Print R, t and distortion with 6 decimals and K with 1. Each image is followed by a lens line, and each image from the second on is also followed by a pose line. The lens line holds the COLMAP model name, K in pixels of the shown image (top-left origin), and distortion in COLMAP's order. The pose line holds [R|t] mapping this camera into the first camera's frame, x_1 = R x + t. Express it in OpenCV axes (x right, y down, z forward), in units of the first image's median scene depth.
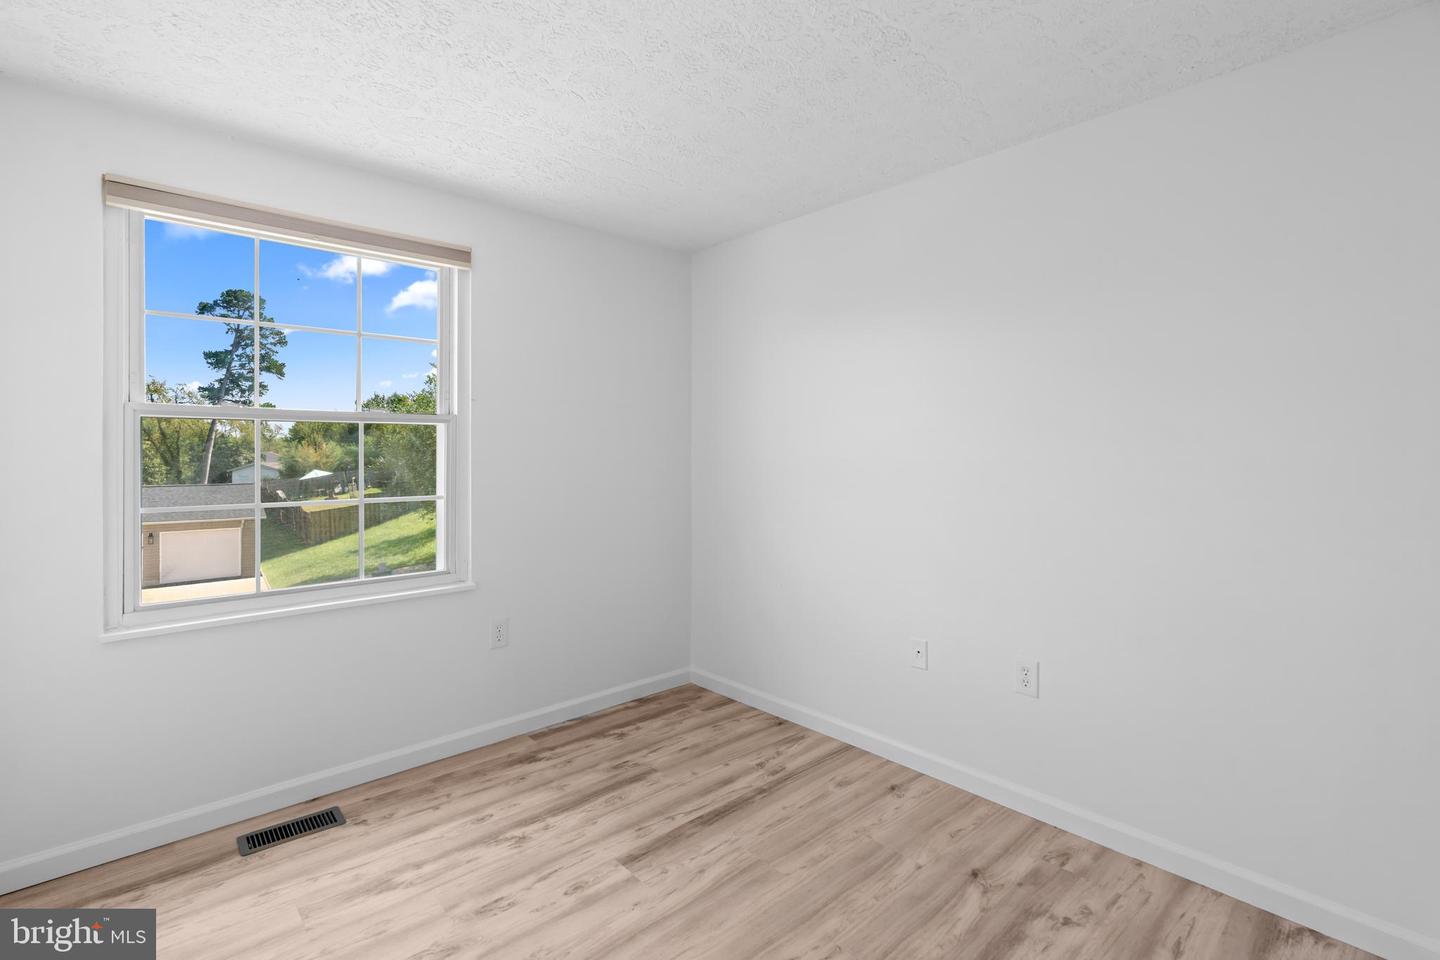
lens RADIAL K [[656.1, 0, 648.2], [0, 656.1, 460.9], [0, 0, 1]] dist [-0.011171, 0.005020]
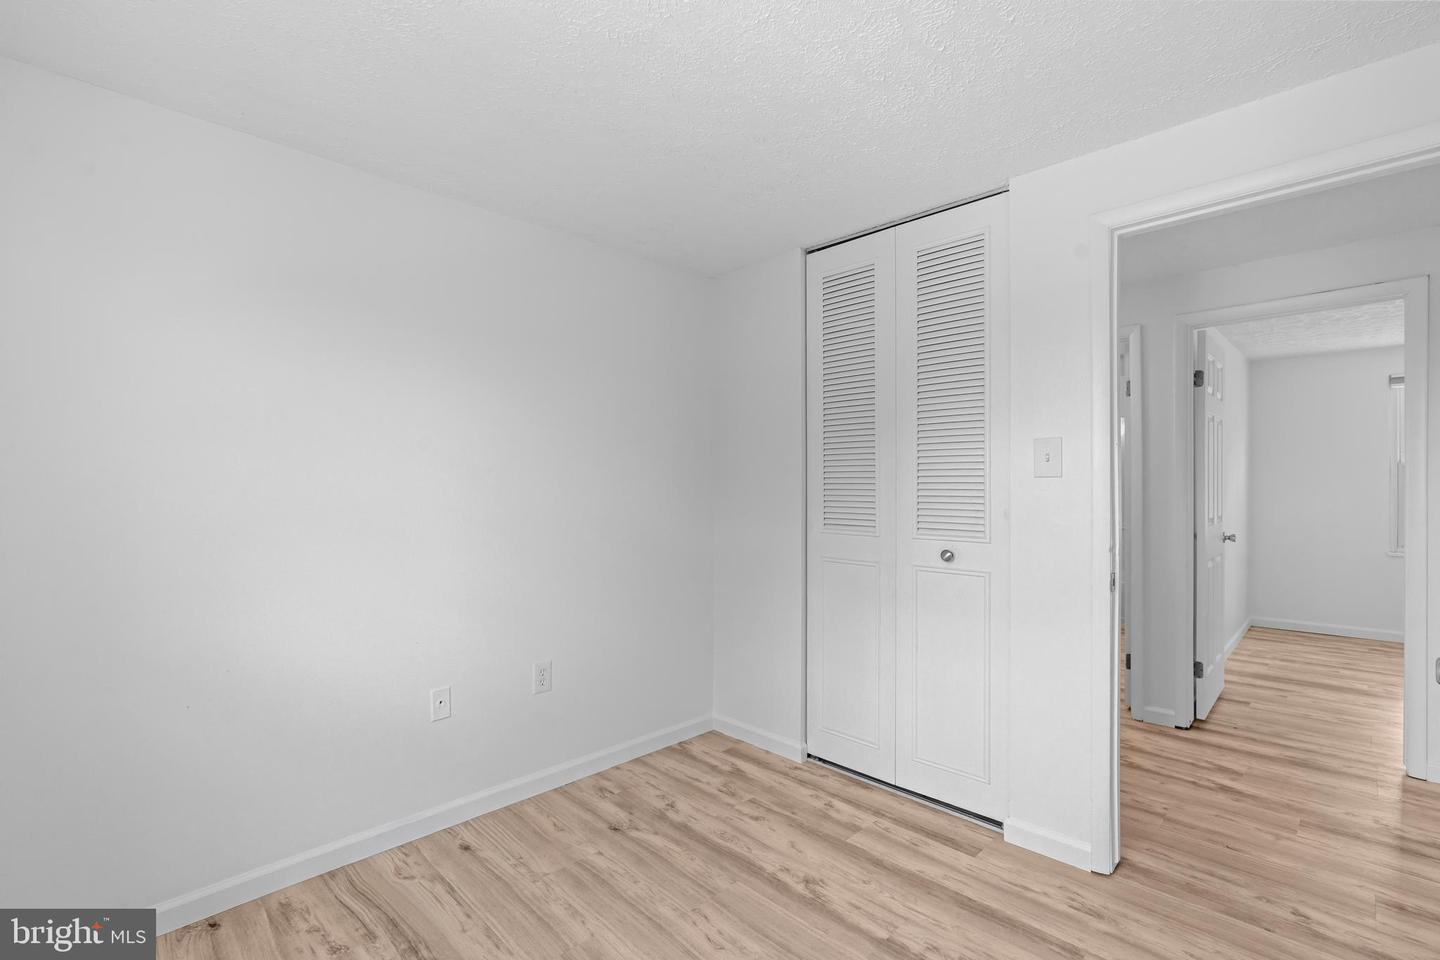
lens RADIAL K [[656.1, 0, 724.8], [0, 656.1, 483.7], [0, 0, 1]] dist [-0.011171, 0.005020]
pose [[-0.096142, 0.002104, 0.995365, -0.742080], [0.025727, 0.999669, 0.000372, -0.025684], [-0.995035, 0.025643, -0.096165, 0.856172]]
